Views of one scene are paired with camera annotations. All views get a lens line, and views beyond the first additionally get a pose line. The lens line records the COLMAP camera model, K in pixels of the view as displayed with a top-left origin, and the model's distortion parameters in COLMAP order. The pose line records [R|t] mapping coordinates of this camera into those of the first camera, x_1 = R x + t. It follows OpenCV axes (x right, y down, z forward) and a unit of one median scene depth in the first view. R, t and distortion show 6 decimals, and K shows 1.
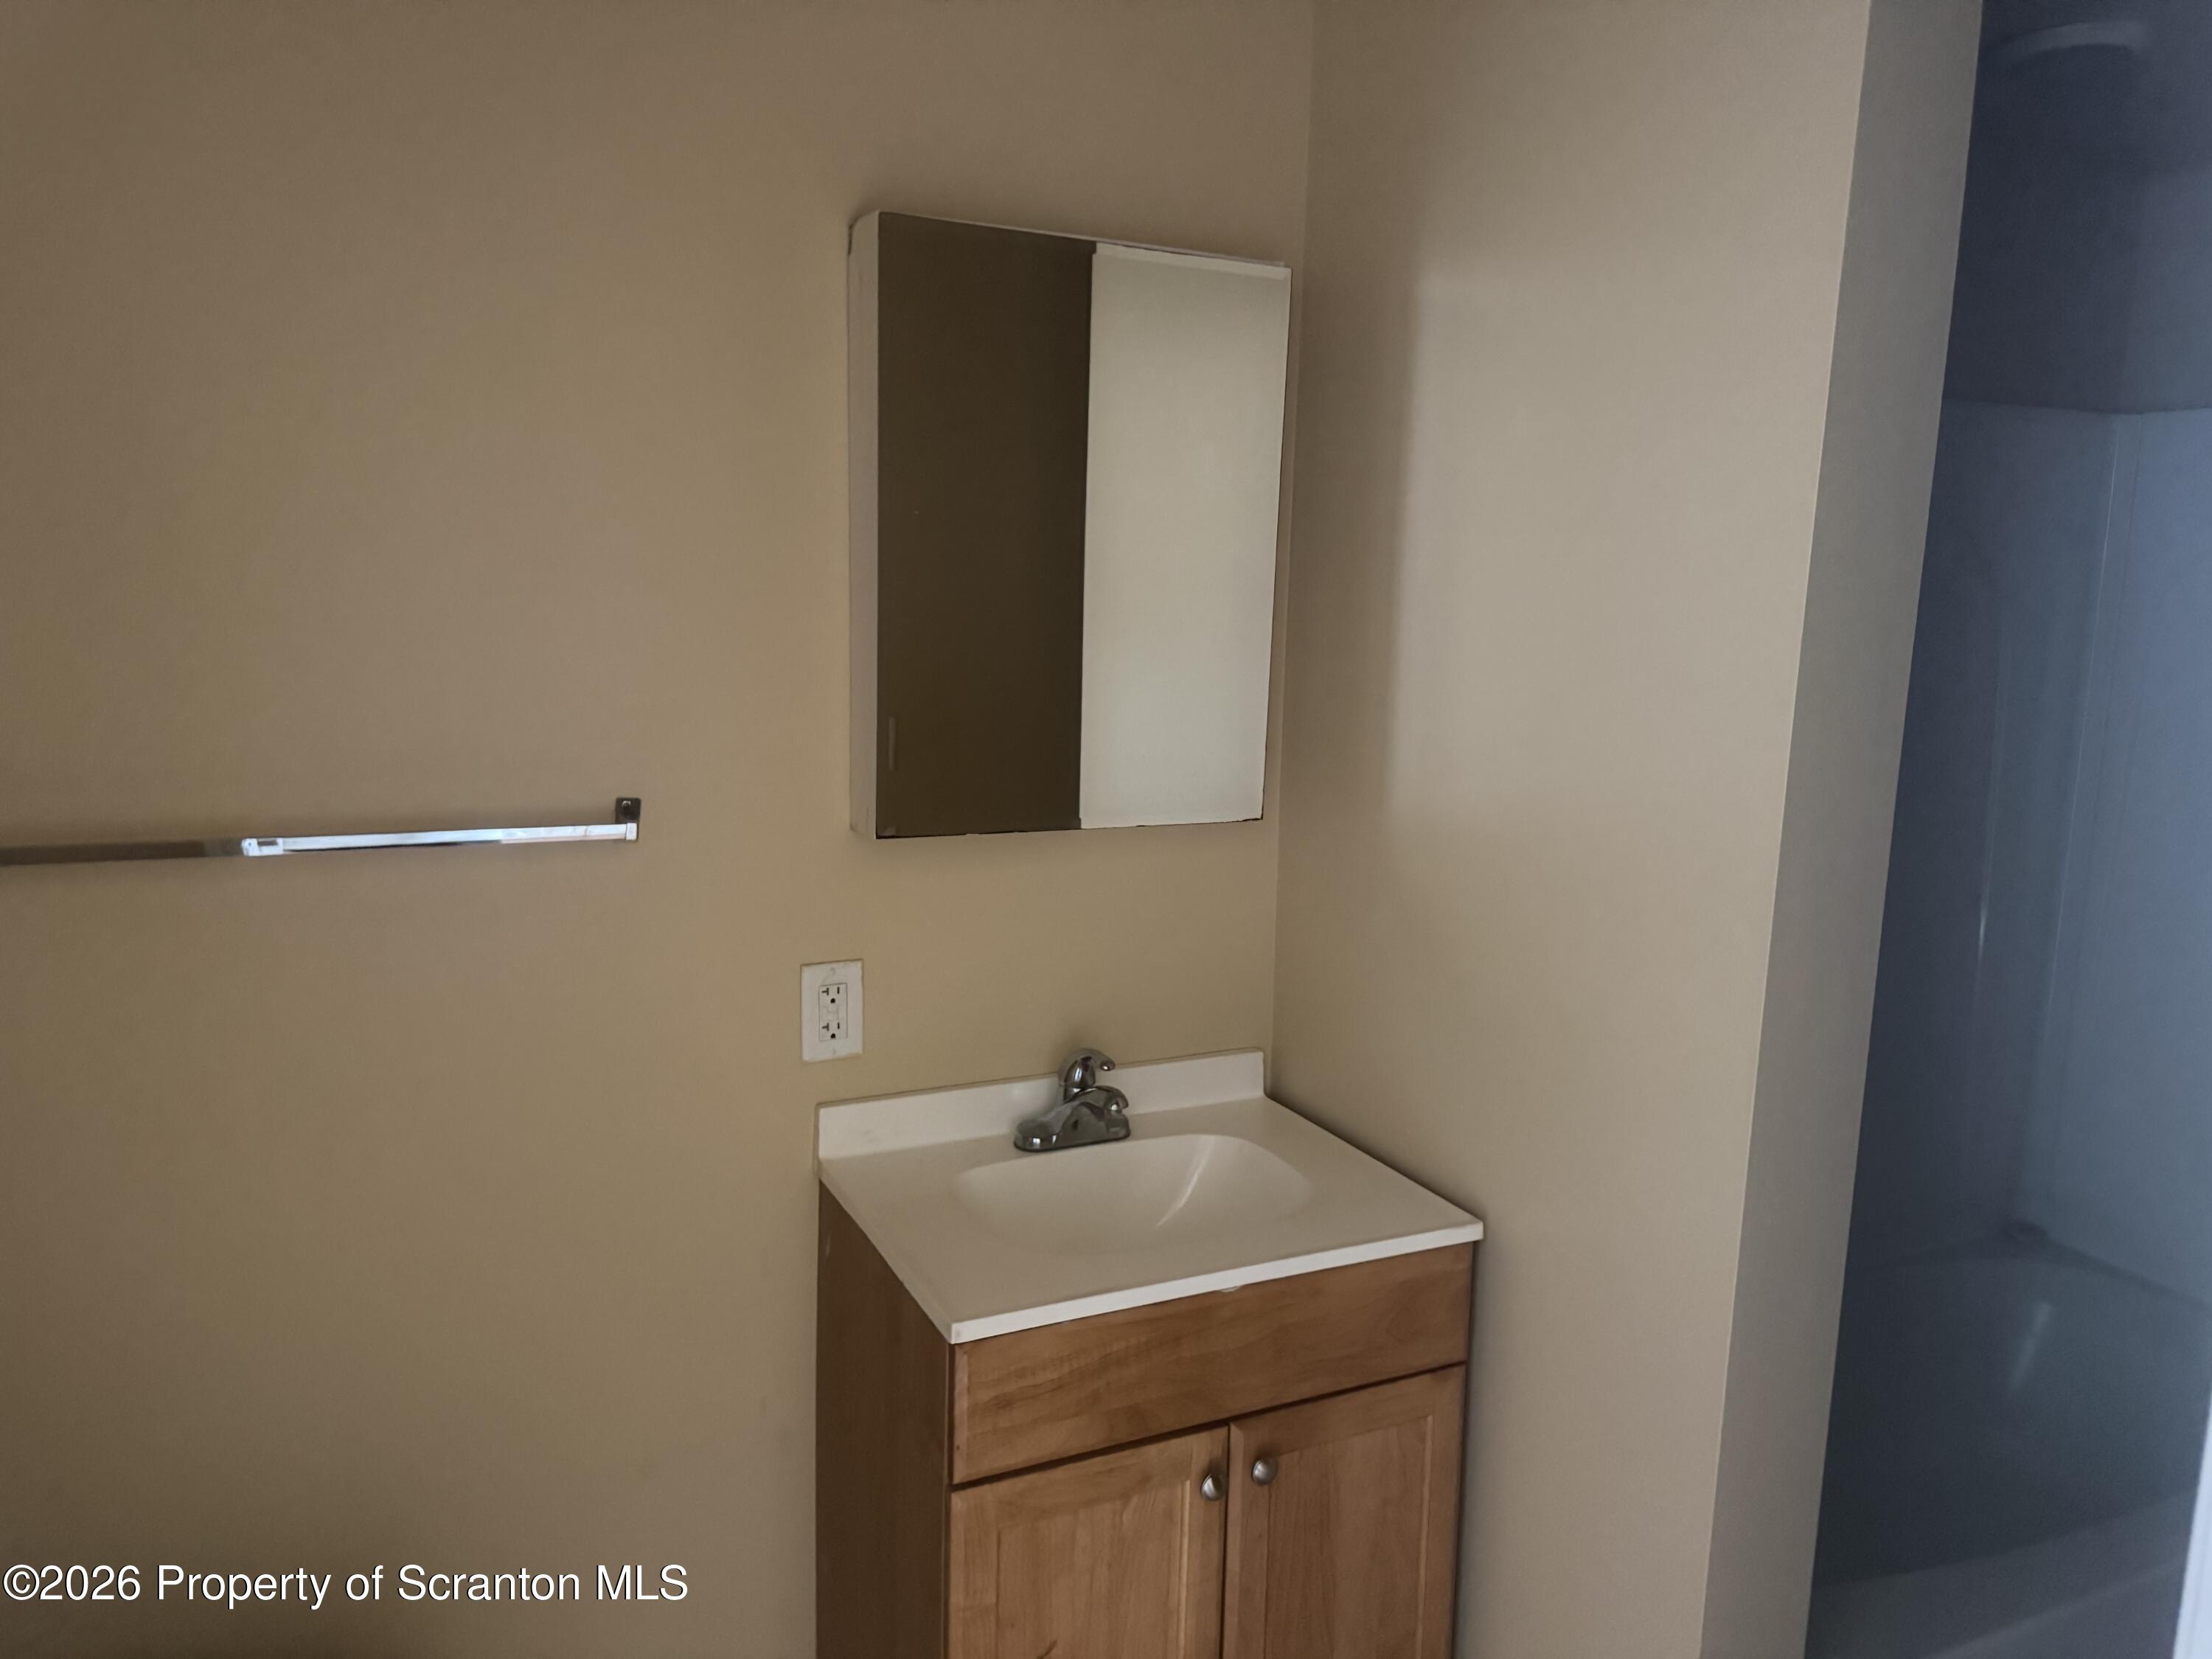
lens RADIAL K [[1570.1, 0, 1106.2], [0, 1570.1, 835.5], [0, 0, 1]] dist [-0.000587, -0.002012]
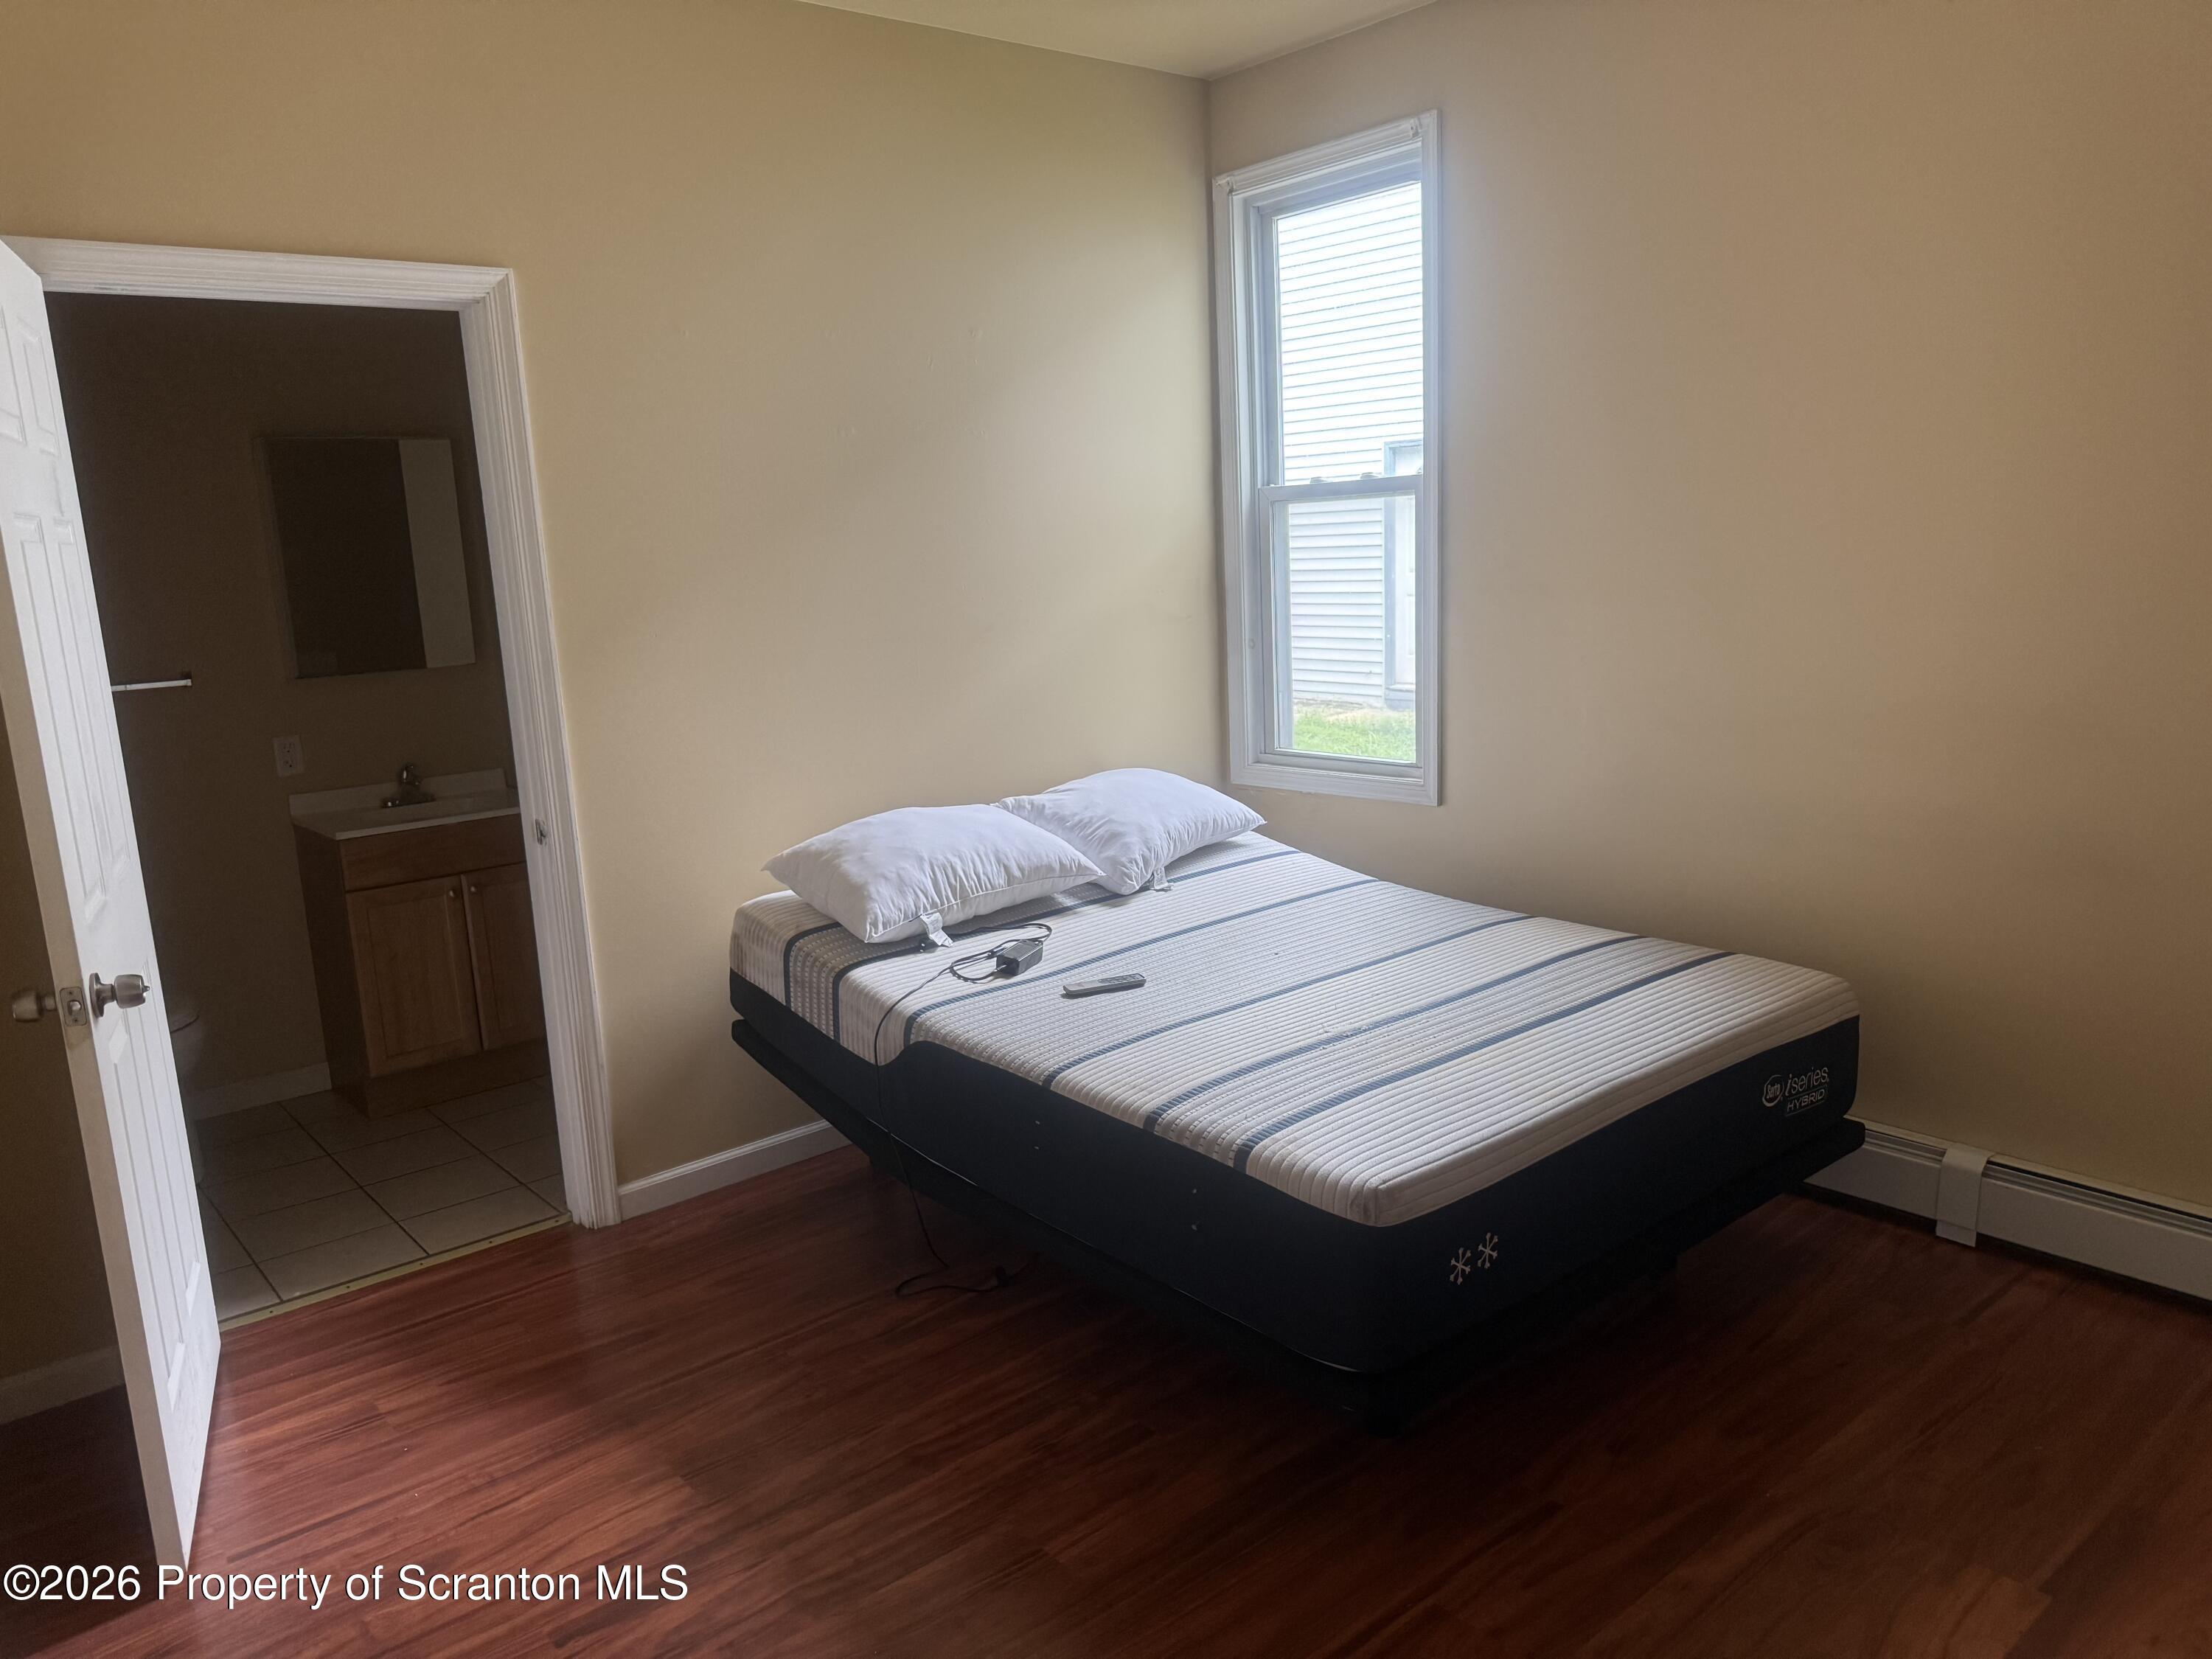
lens RADIAL K [[1570.1, 0, 1110.1], [0, 1570.1, 818.2], [0, 0, 1]] dist [-0.000587, -0.002012]
pose [[0.960192, -0.124999, 0.249813, 0.461662], [0.119875, 0.992147, 0.035686, 0.292140], [-0.252312, -0.004319, 0.967636, -1.810760]]
